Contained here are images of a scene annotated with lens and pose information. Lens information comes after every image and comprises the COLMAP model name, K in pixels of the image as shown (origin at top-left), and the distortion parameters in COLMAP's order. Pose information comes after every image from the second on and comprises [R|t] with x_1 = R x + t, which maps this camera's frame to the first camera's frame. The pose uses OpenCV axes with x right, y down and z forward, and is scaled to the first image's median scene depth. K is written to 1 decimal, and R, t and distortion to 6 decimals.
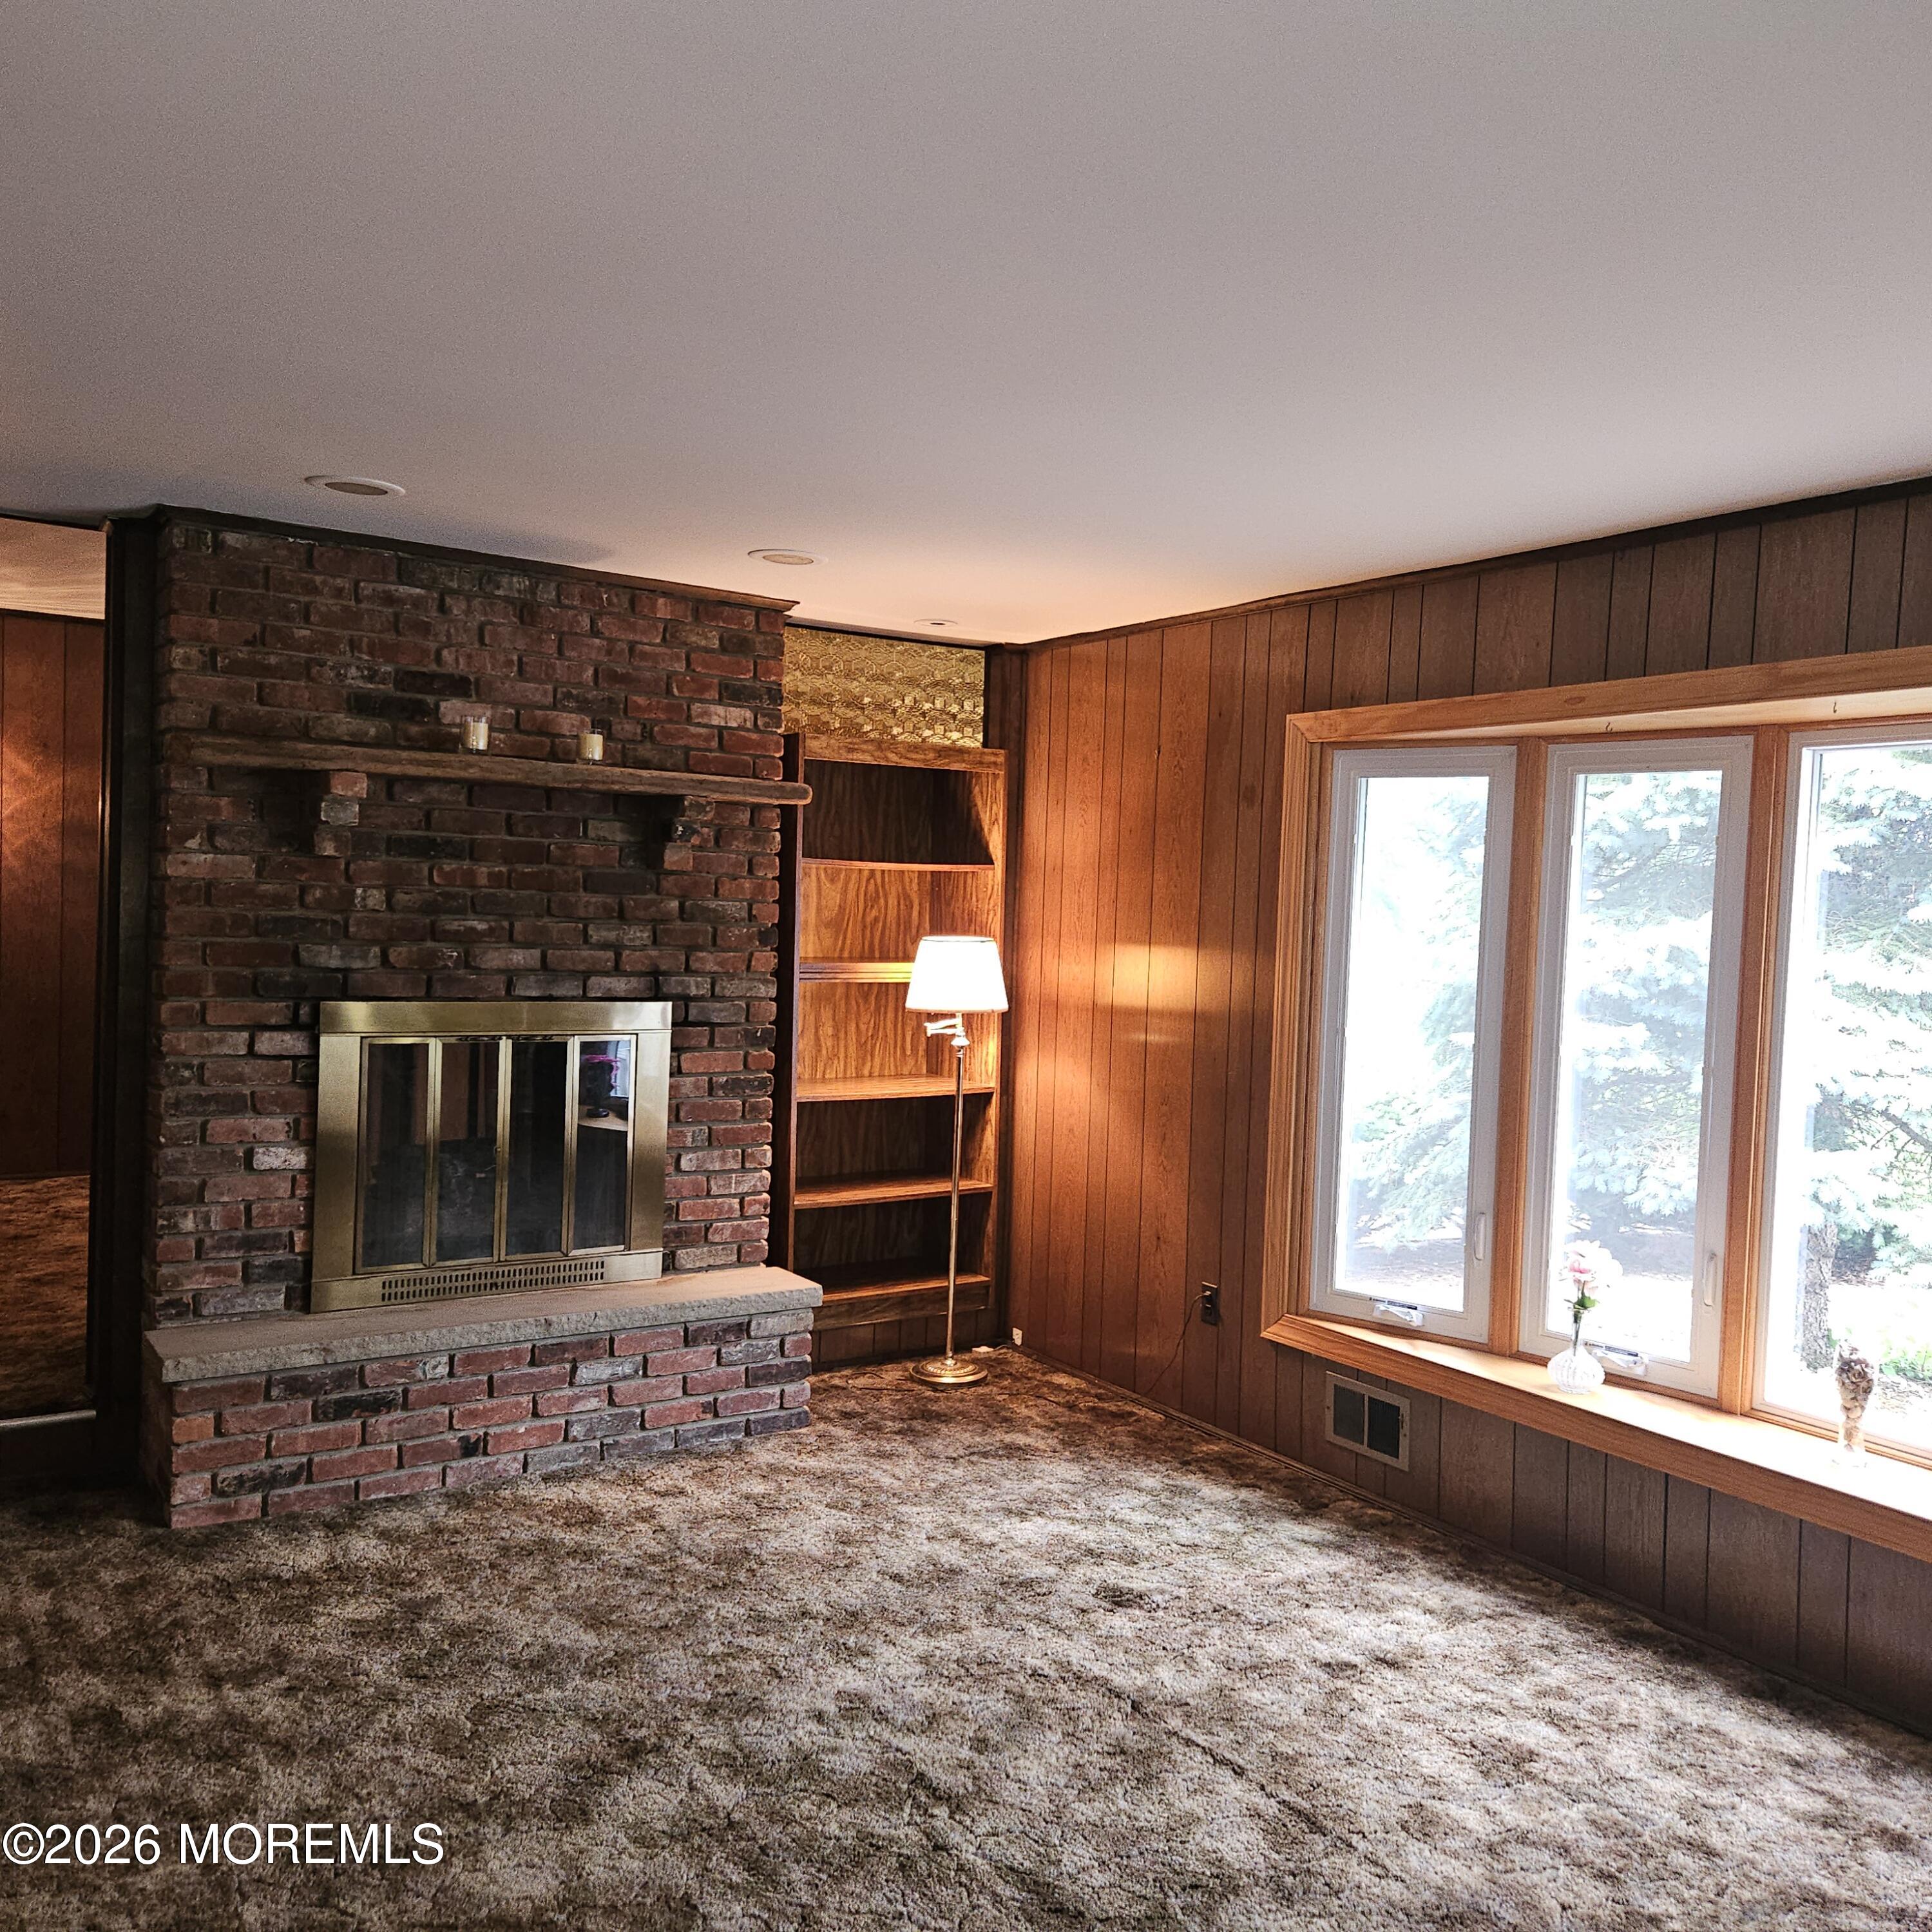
lens RADIAL K [[1720.7, 0, 978.9], [0, 1720.7, 975.0], [0, 0, 1]] dist [0.085817, -0.069241]
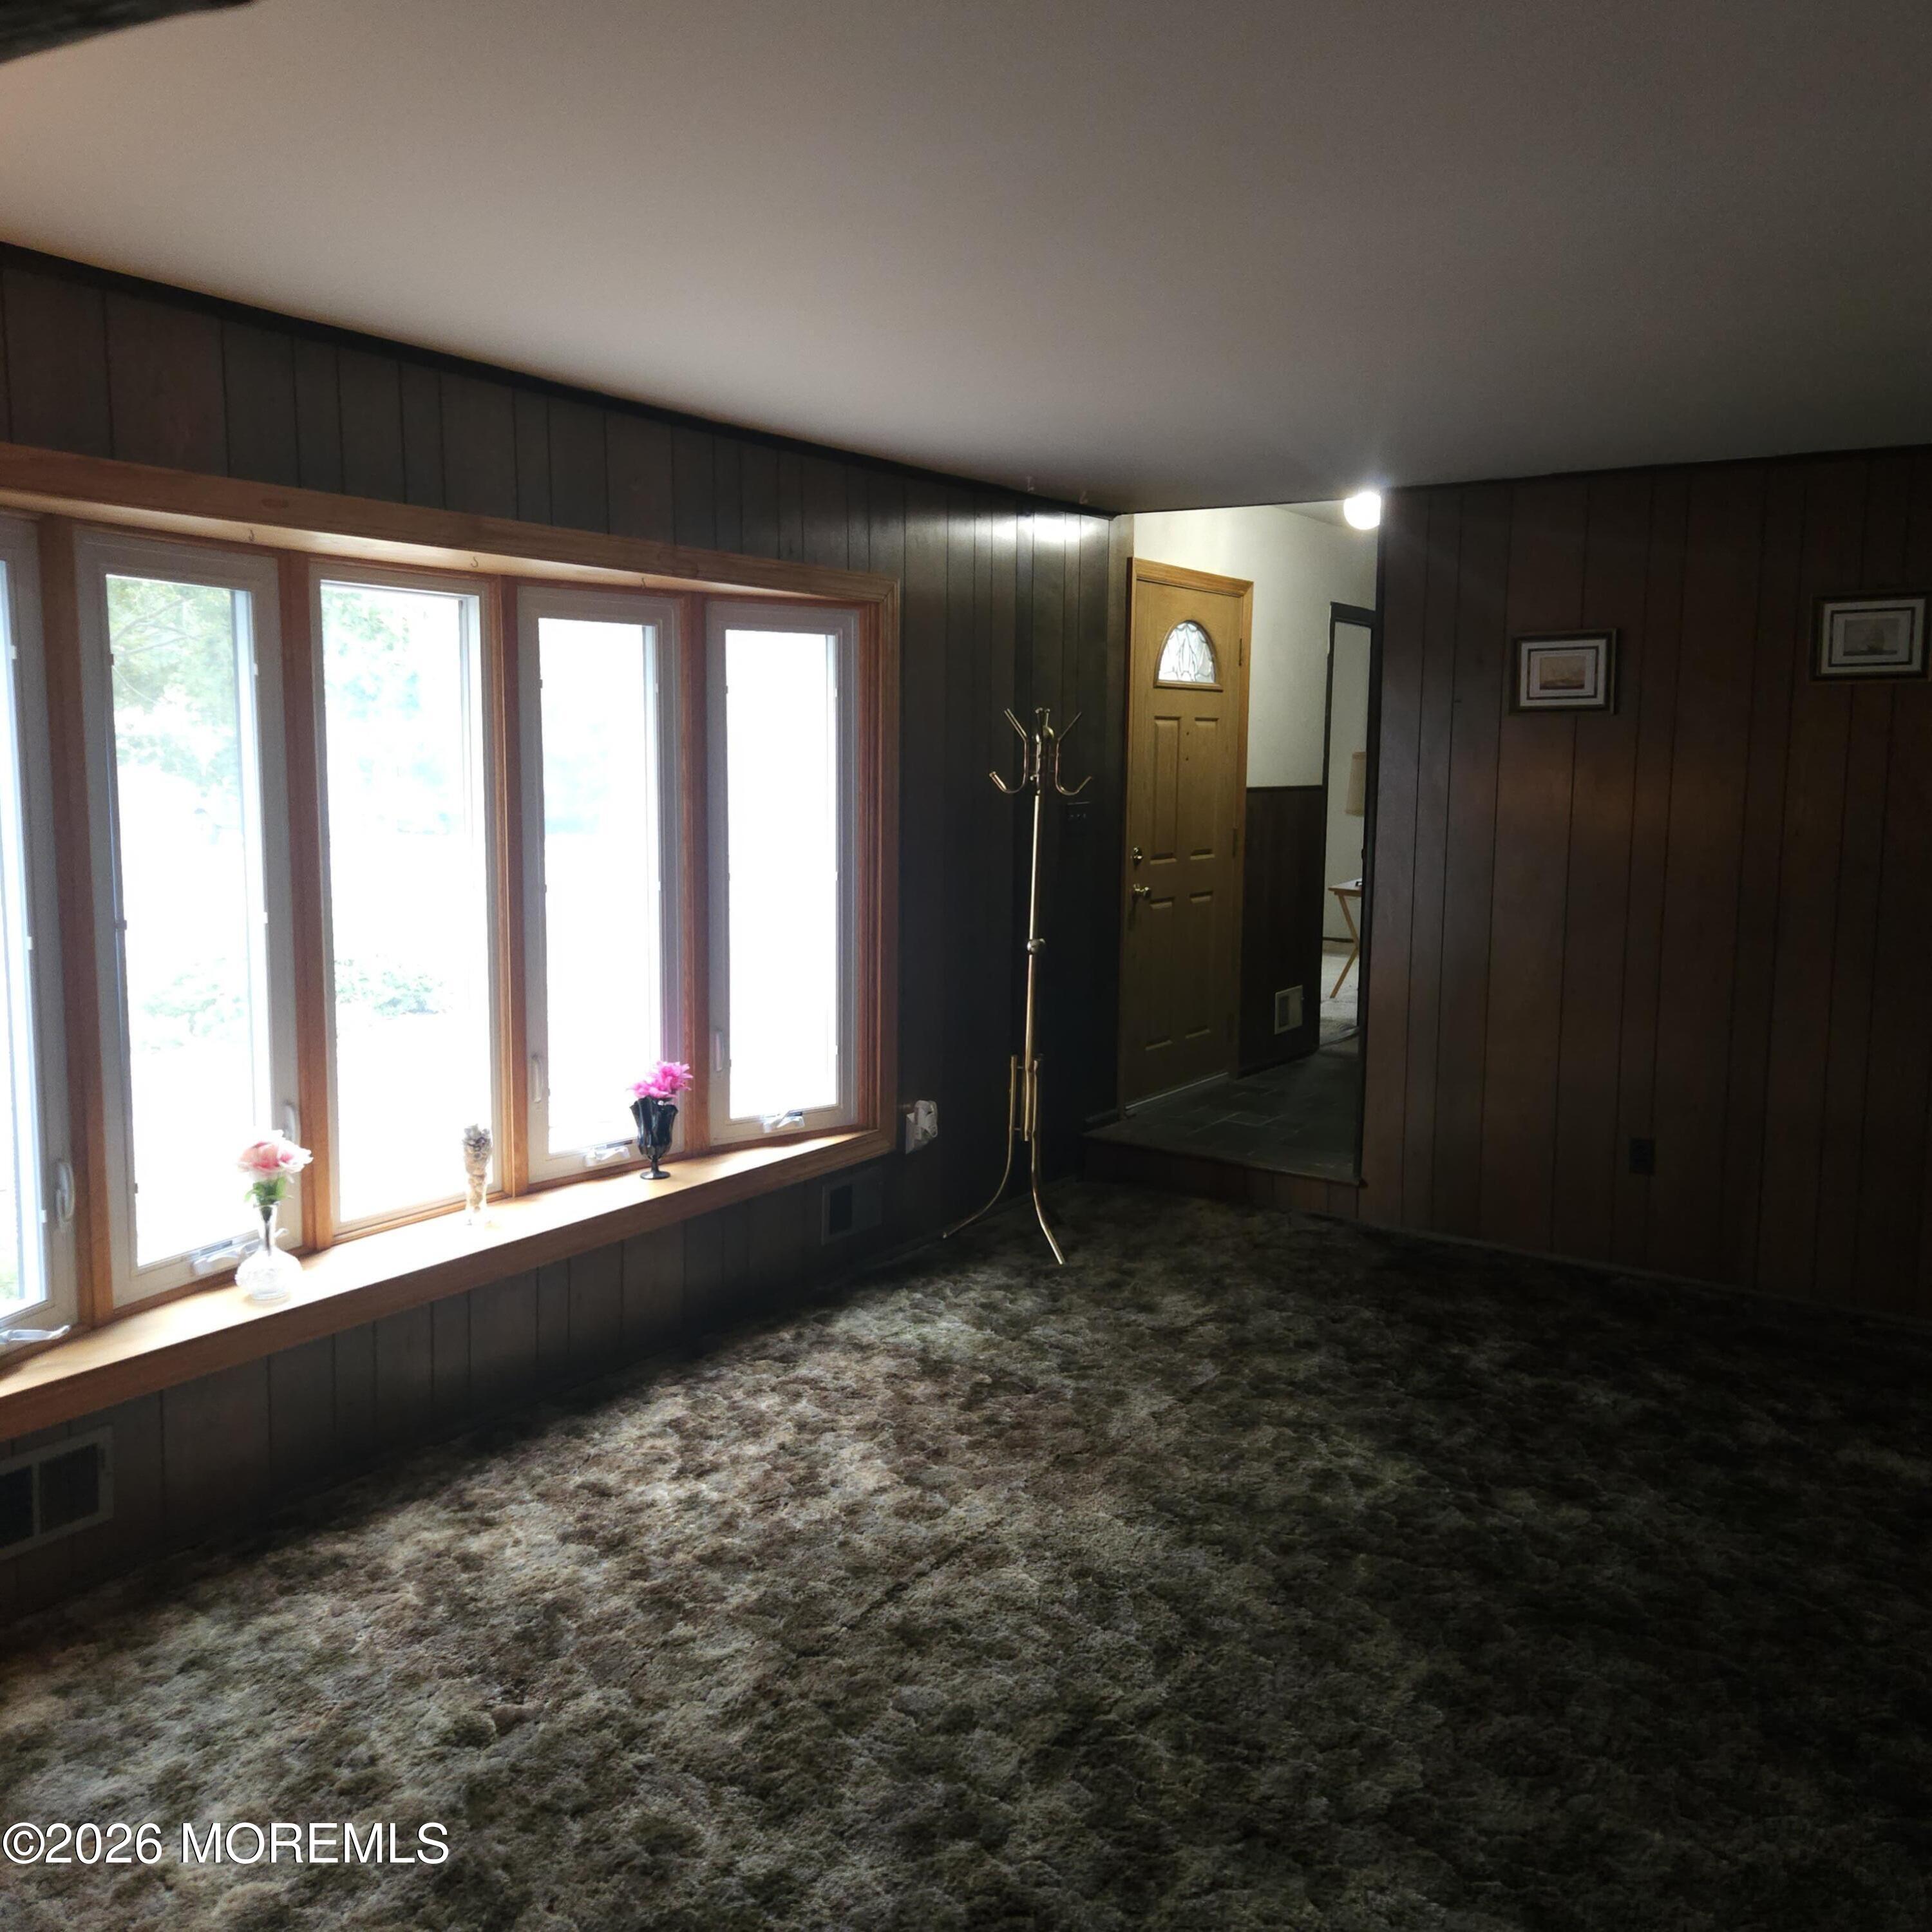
lens RADIAL K [[1720.7, 0, 970.5], [0, 1720.7, 948.6], [0, 0, 1]] dist [0.085817, -0.069241]
pose [[-0.387065, -0.149861, 0.909792, -0.527255], [0.011870, 0.985812, 0.167433, -0.072840], [-0.921976, 0.075607, -0.379795, 0.906546]]
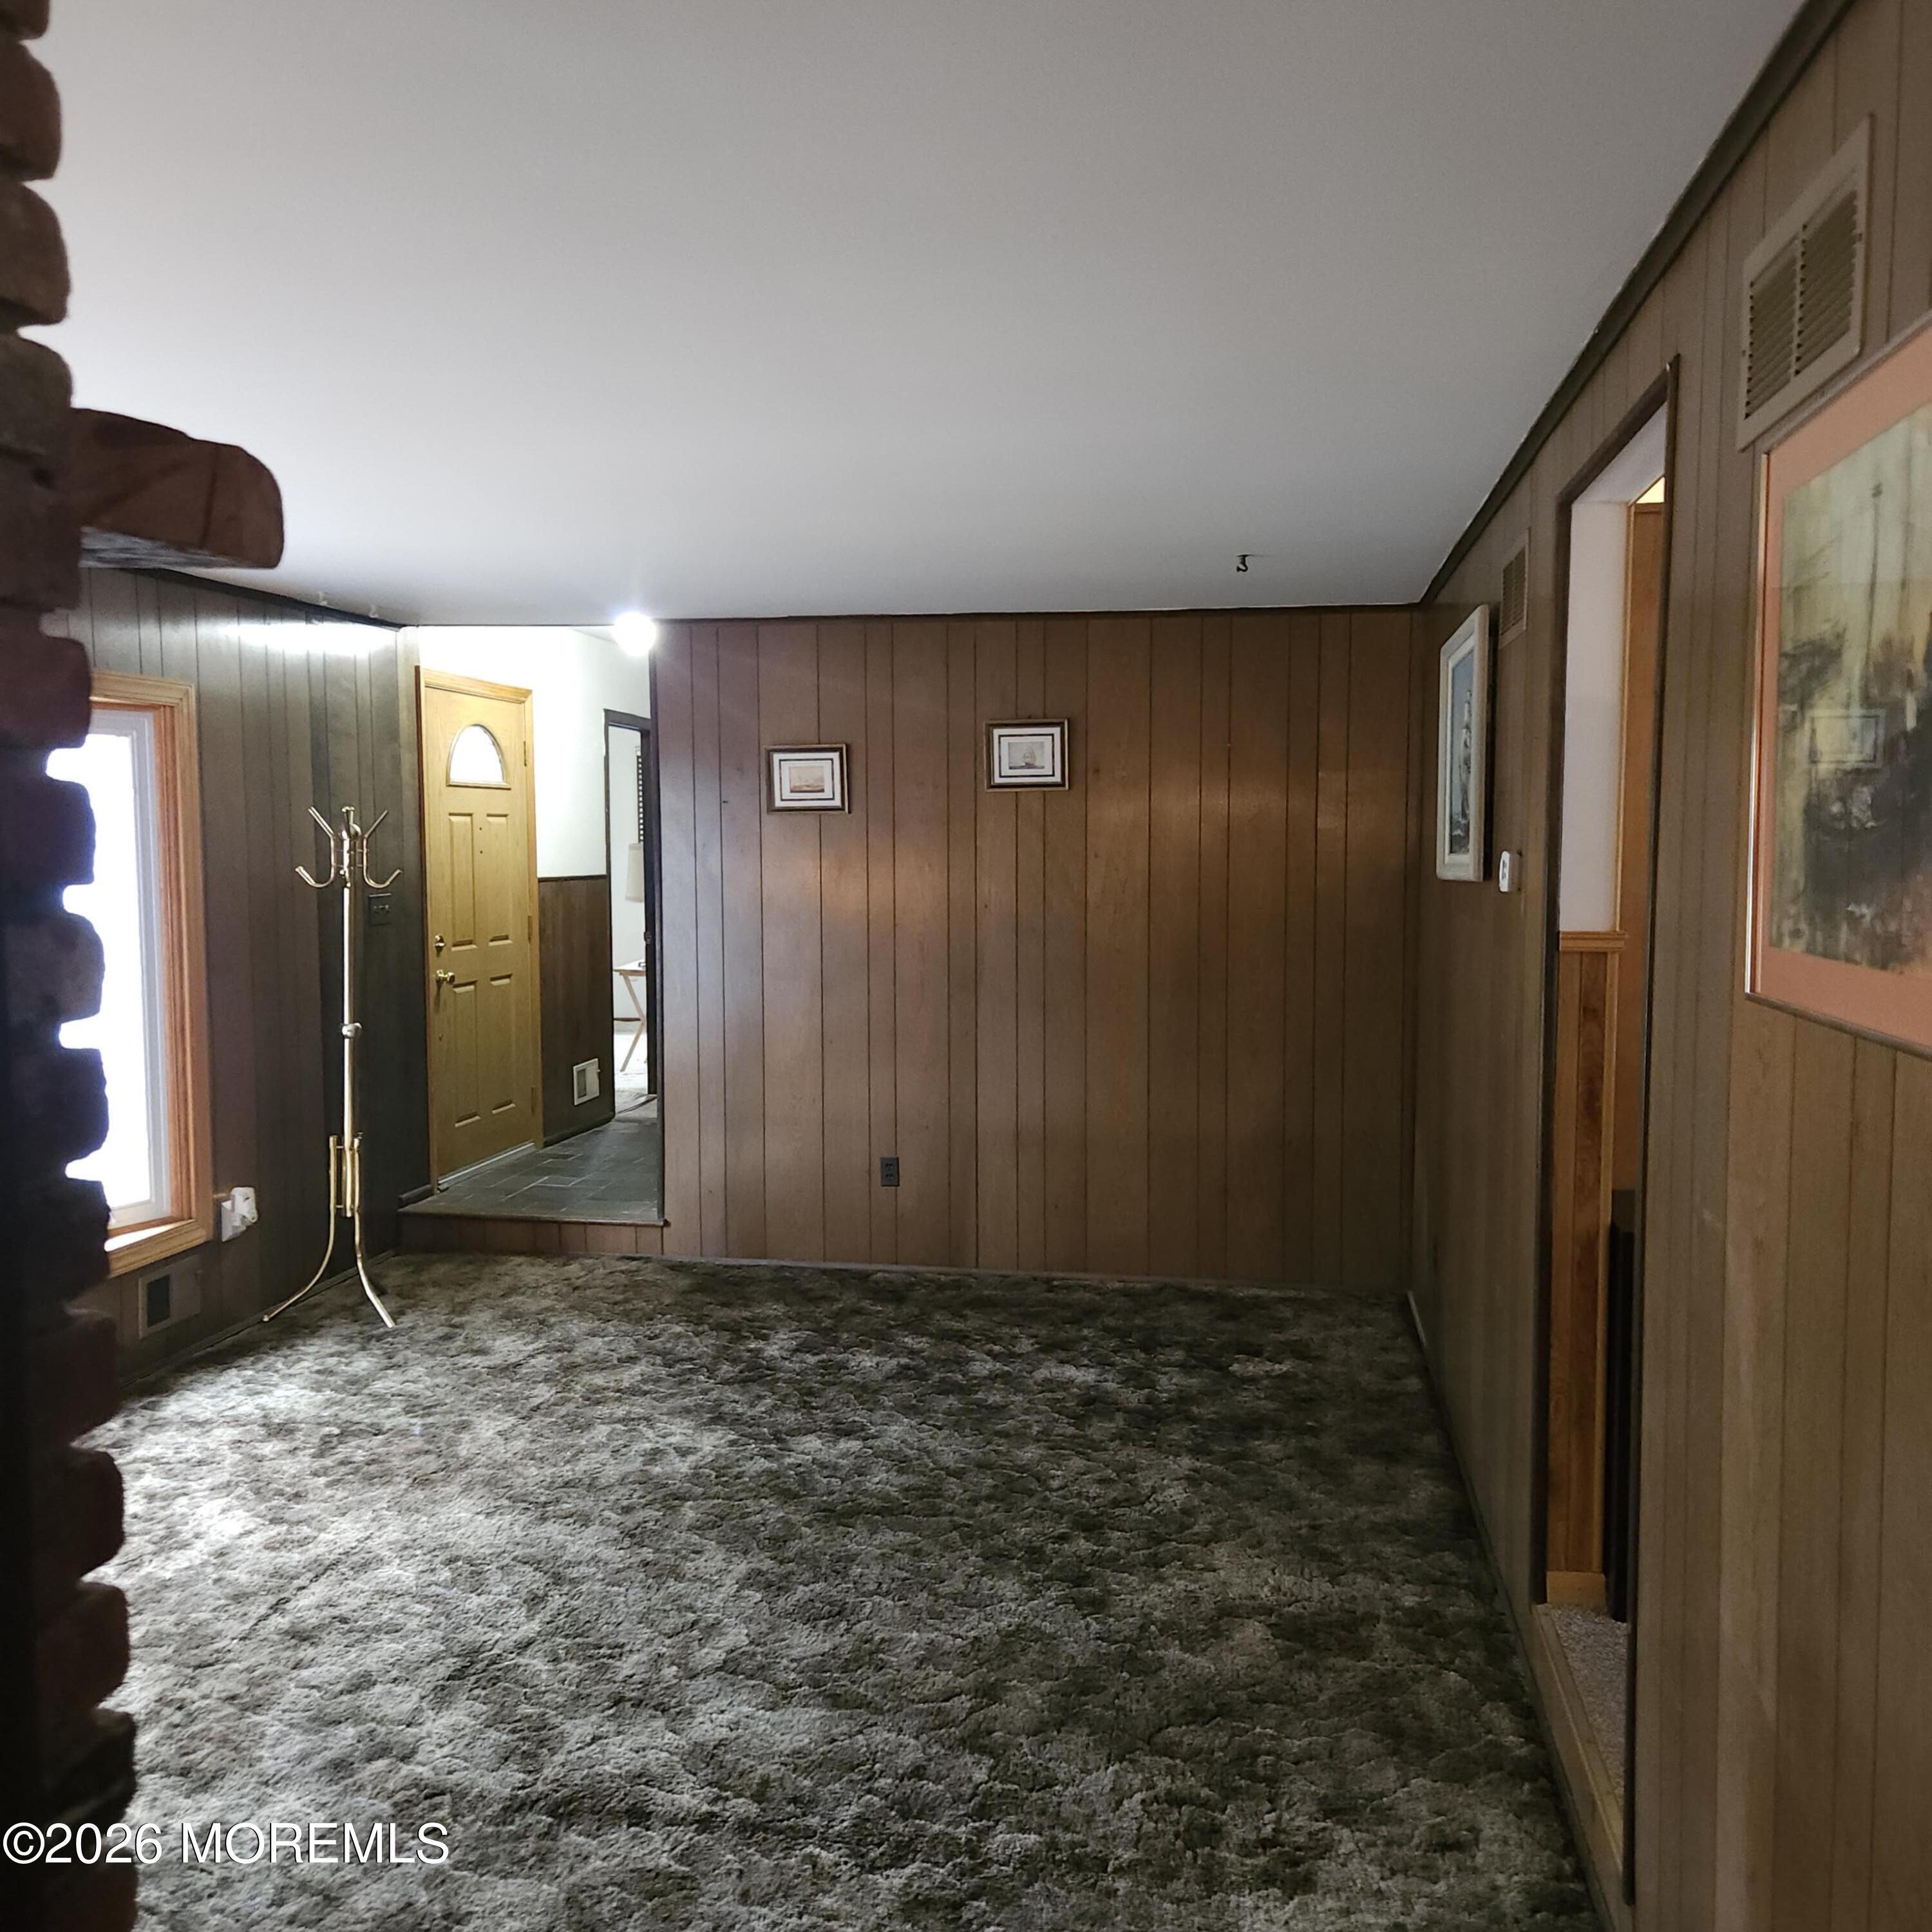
lens RADIAL K [[1720.7, 0, 980.9], [0, 1720.7, 957.8], [0, 0, 1]] dist [0.085817, -0.069241]
pose [[-0.732779, -0.084708, 0.675173, -0.656063], [0.000361, 0.992173, 0.124870, -0.086375], [-0.680466, 0.091746, -0.727013, 1.021263]]
